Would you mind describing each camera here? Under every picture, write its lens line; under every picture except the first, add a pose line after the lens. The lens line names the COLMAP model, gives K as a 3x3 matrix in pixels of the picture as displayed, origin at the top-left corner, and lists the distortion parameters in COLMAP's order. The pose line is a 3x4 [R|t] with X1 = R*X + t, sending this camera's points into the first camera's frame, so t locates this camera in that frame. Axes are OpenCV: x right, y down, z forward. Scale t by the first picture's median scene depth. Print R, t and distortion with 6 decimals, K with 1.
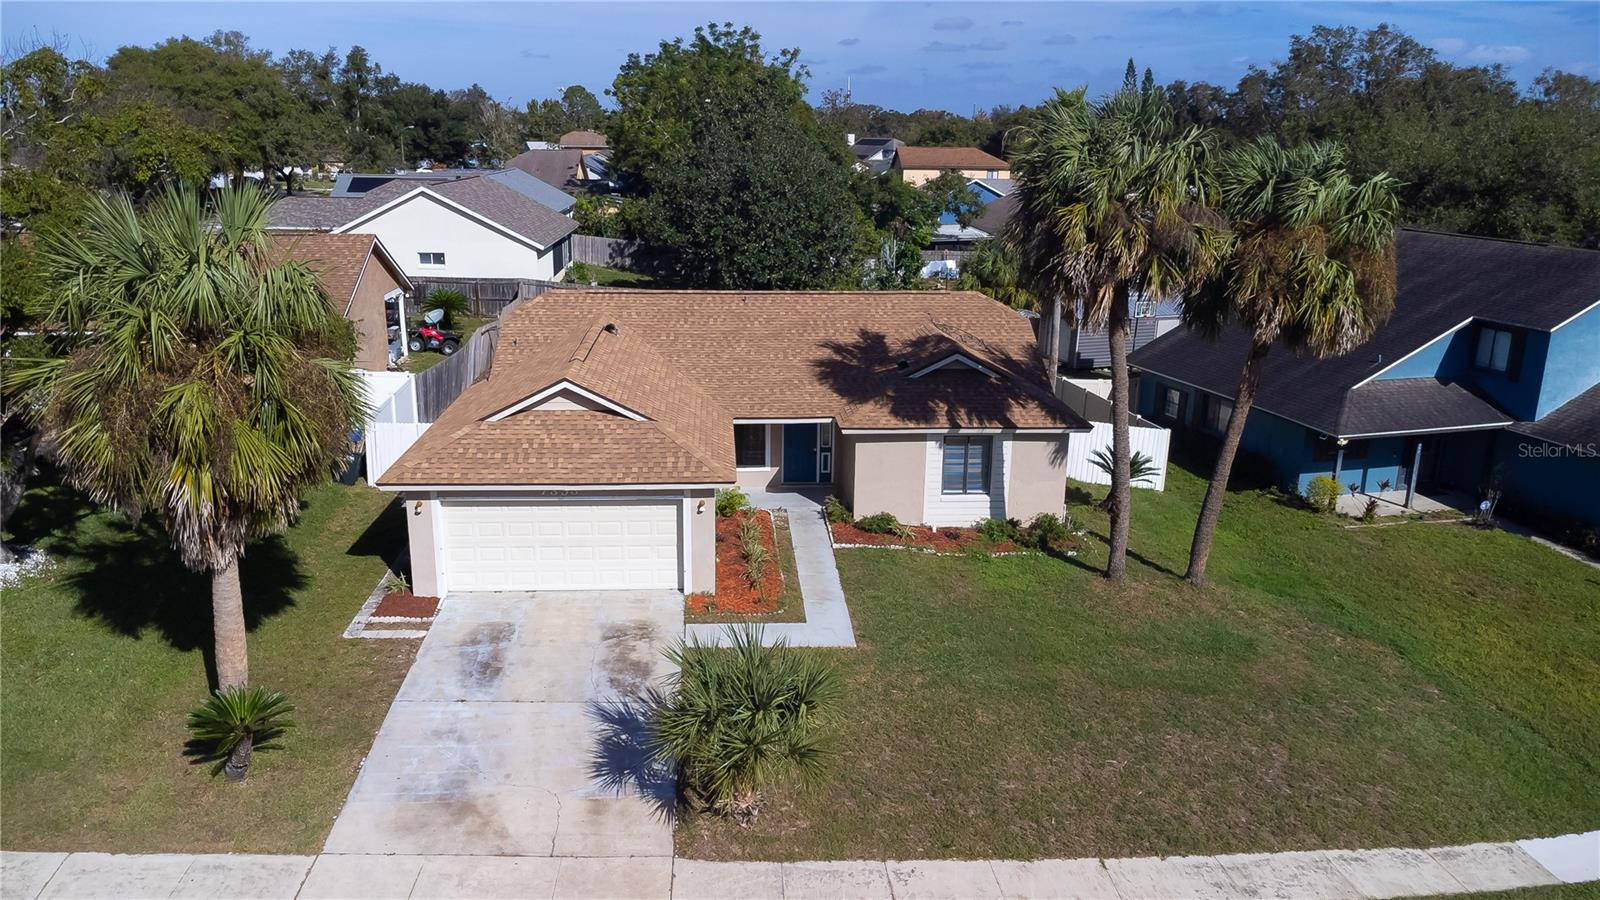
lens RADIAL K [[1161.7, 0, 794.1], [0, 1161.7, 442.4], [0, 0, 1]] dist [0.020154, -0.012970]
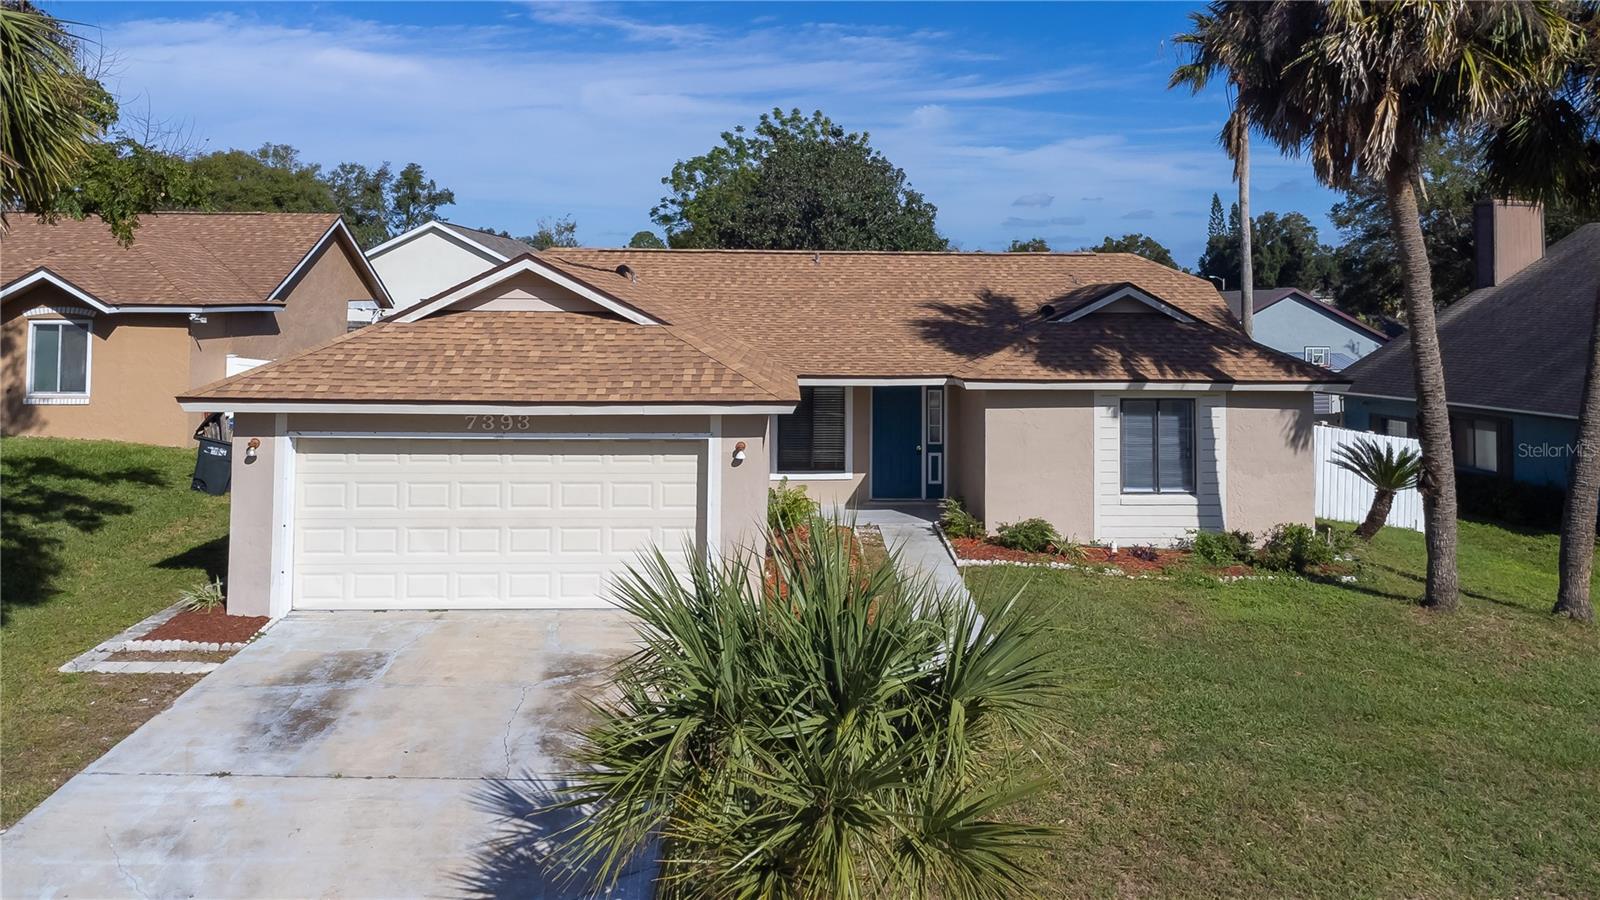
lens RADIAL K [[1161.7, 0, 848.3], [0, 1161.7, 283.7], [0, 0, 1]] dist [0.020154, -0.012970]
pose [[0.999890, -0.006220, -0.013438, -0.014489], [0.001870, 0.953260, -0.302145, 0.131866], [0.014689, 0.302086, 0.953167, 0.363754]]
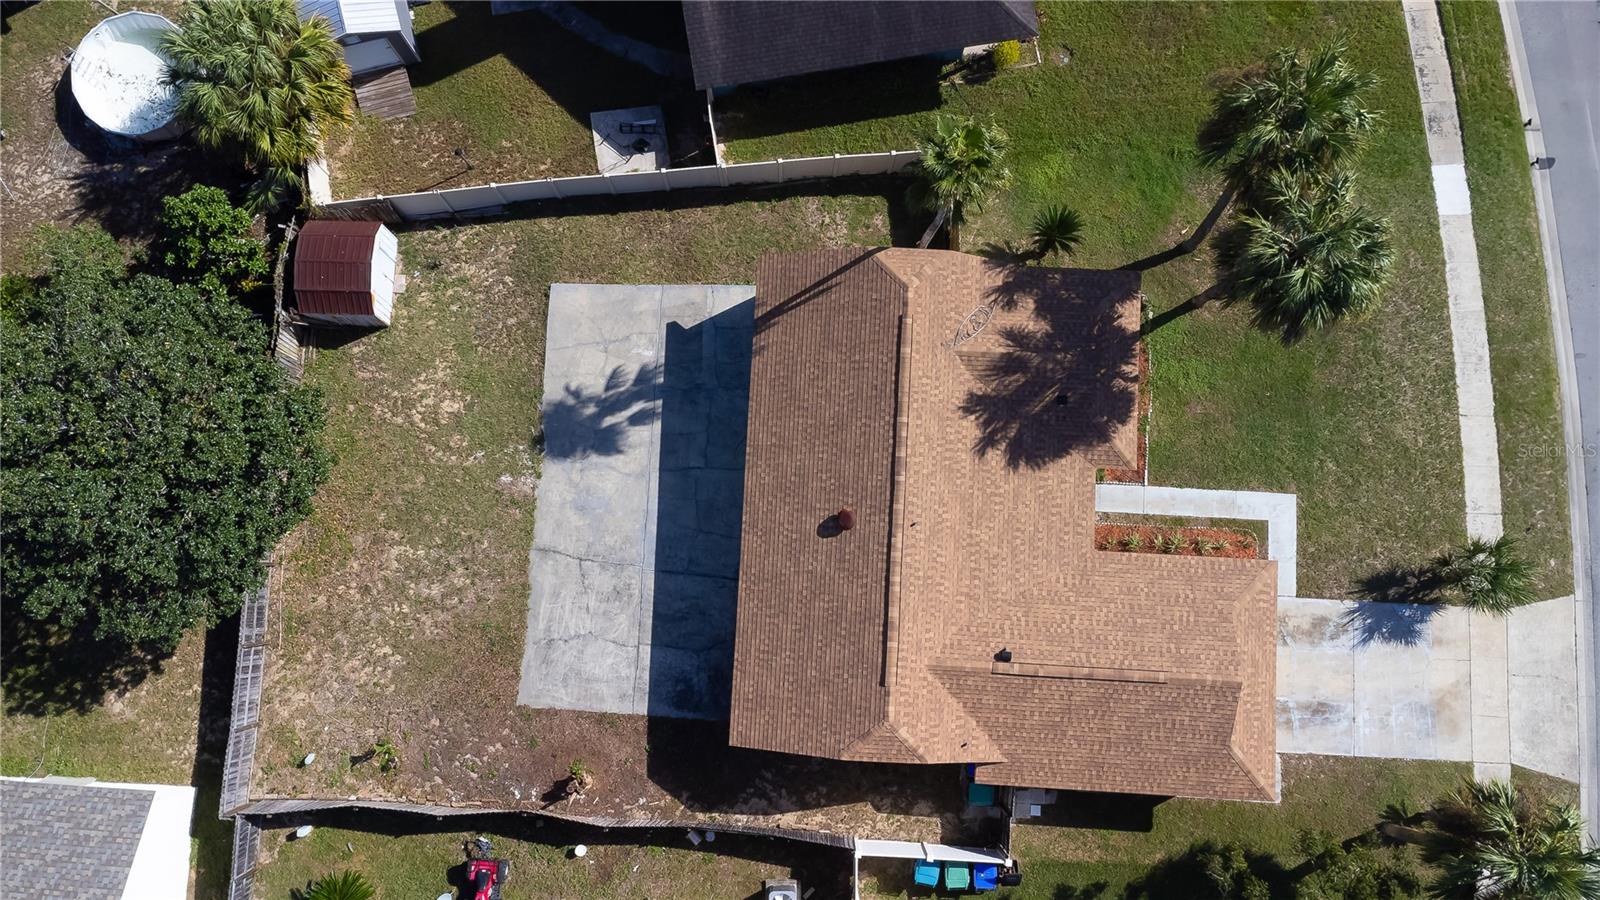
lens RADIAL K [[1161.7, 0, 795.6], [0, 1161.7, 465.2], [0, 0, 1]] dist [0.020154, -0.012970]
pose [[0.118447, -0.989232, 0.085963, -0.108313], [0.256400, 0.114107, 0.959812, -1.296814], [-0.959286, -0.091646, 0.267155, 0.993420]]
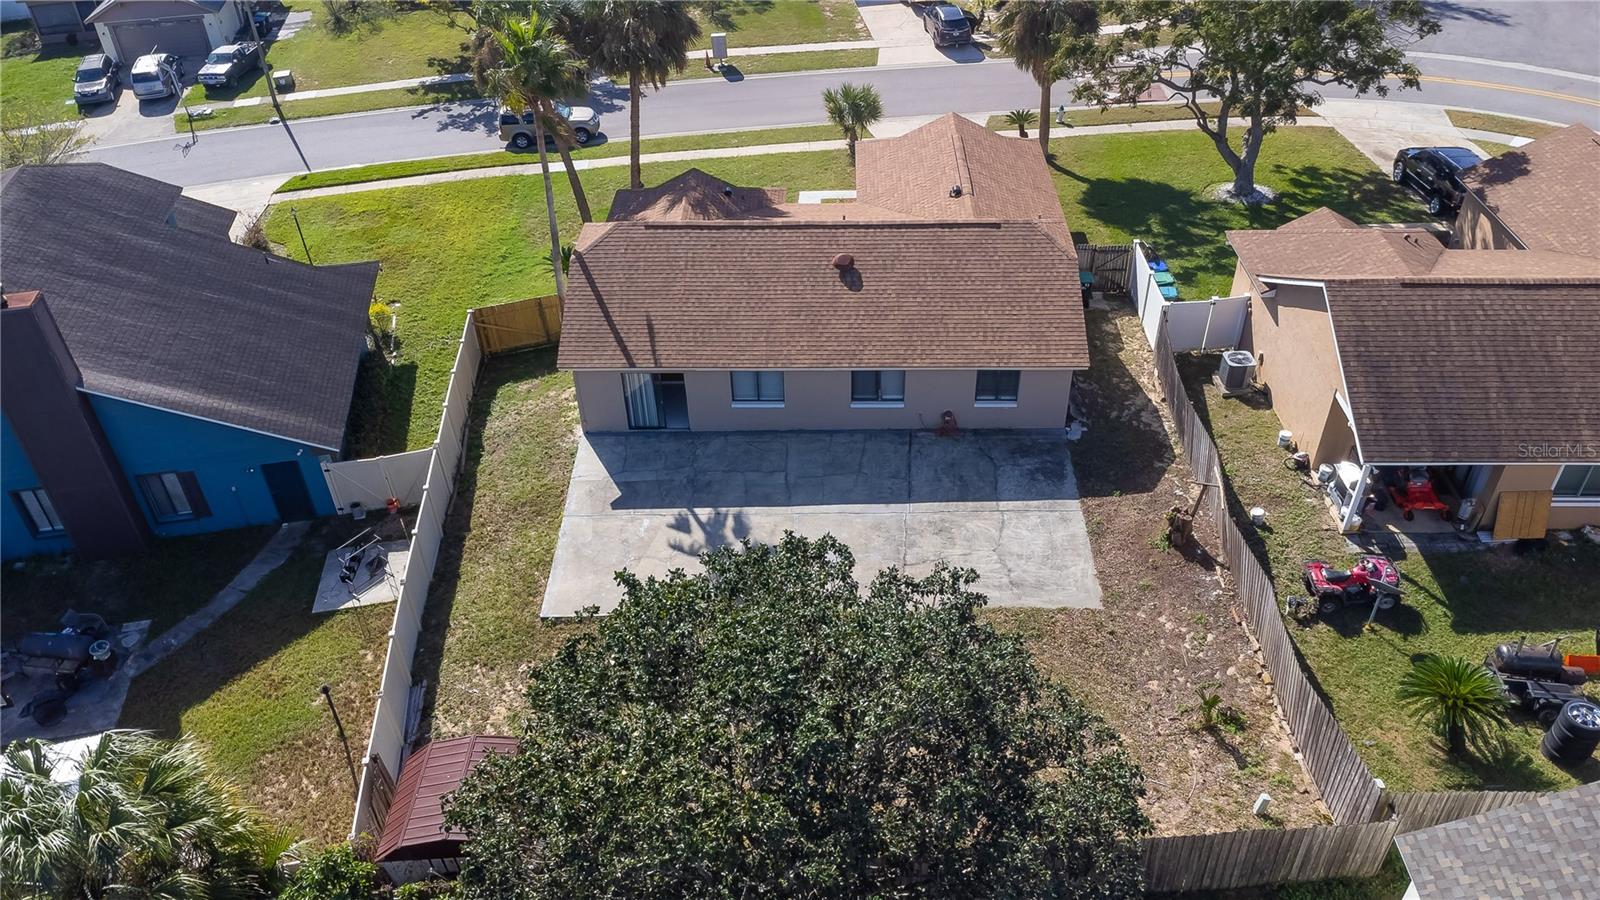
lens RADIAL K [[1161.7, 0, 804.6], [0, 1161.7, 442.8], [0, 0, 1]] dist [0.020154, -0.012970]
pose [[-0.995639, -0.042158, 0.083216, -0.122104], [0.039349, 0.619020, 0.784389, -0.975777], [-0.084581, 0.784243, -0.614662, 2.106773]]
